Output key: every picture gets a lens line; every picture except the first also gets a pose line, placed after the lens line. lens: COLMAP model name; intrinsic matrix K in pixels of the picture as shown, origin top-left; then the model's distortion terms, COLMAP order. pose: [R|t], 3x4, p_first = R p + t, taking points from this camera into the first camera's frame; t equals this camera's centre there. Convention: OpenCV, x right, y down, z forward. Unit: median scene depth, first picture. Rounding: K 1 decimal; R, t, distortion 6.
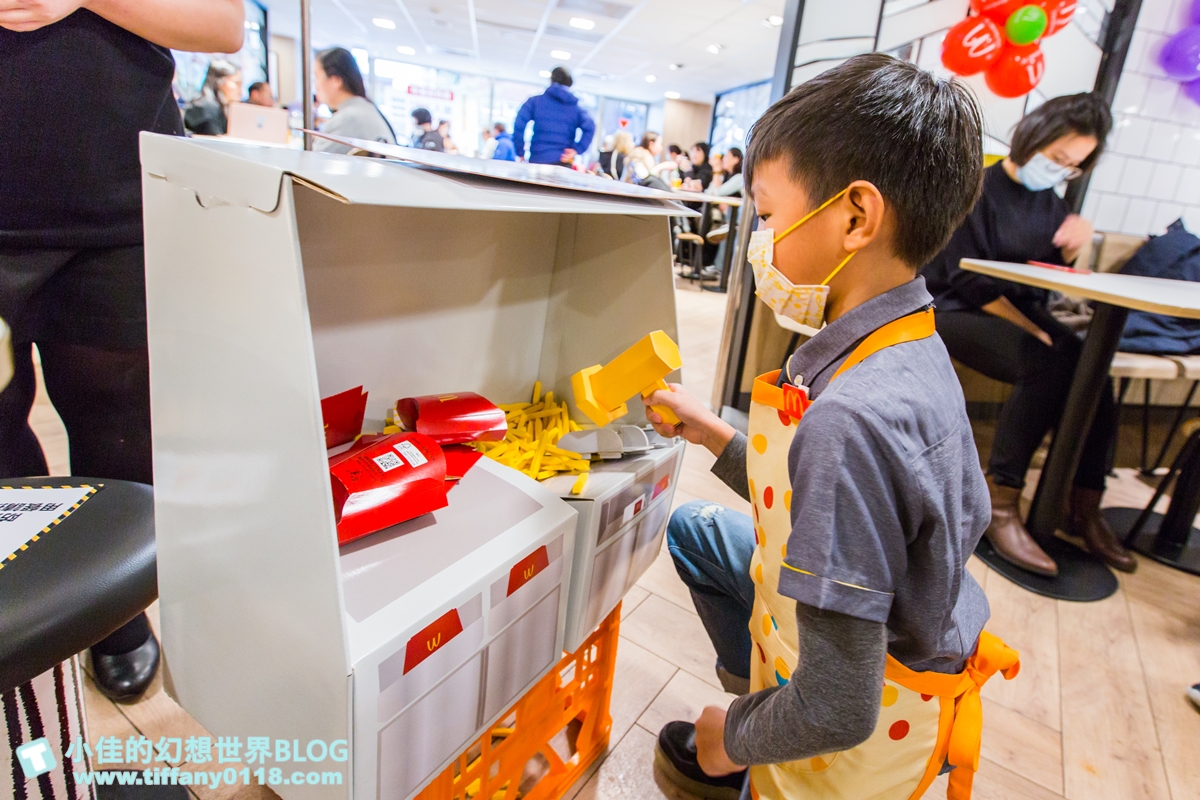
lens RADIAL K [[623.2, 0, 623.8], [0, 623.2, 361.0], [0, 0, 1]] dist [-0.008092, 0.004170]
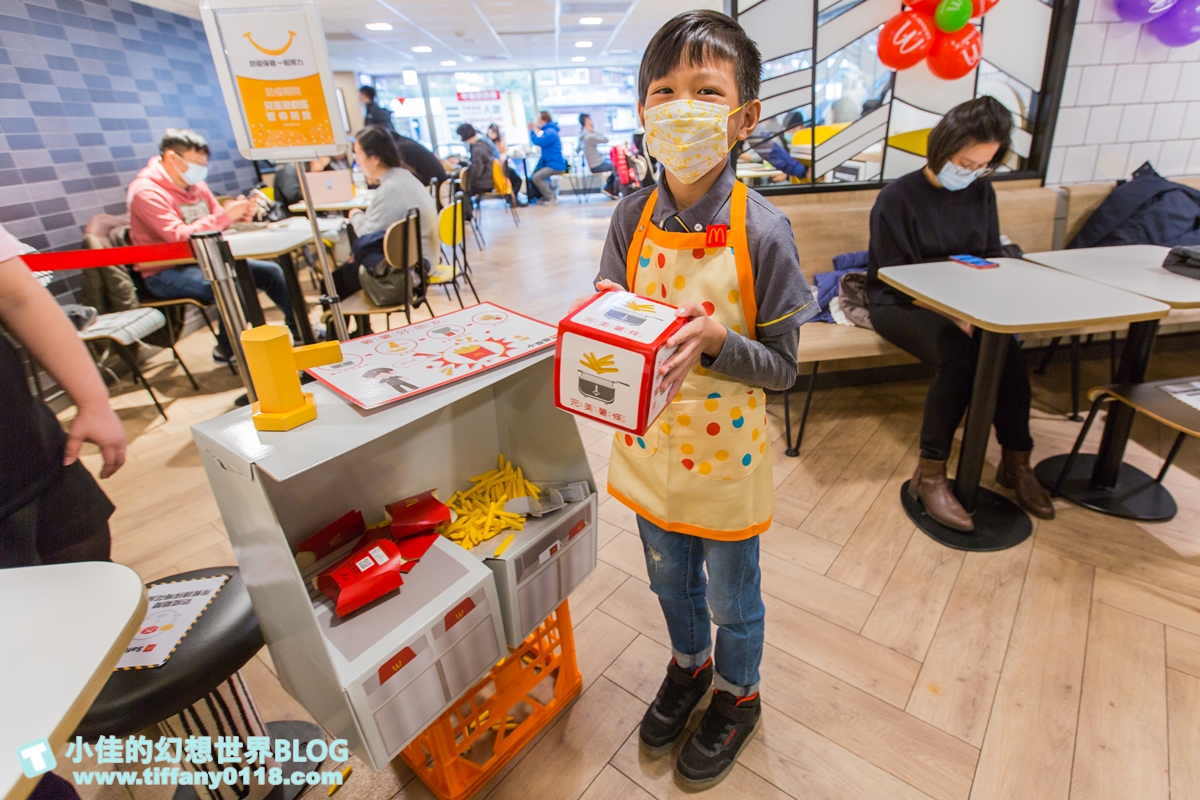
lens RADIAL K [[574.2, 0, 619.6], [0, 574.2, 395.5], [0, 0, 1]] dist [-0.009198, 0.000525]
pose [[0.980714, -0.122177, -0.152555, 0.214354], [0.141399, 0.982377, 0.122240, -0.136865], [0.134931, -0.141454, 0.980706, -0.137447]]
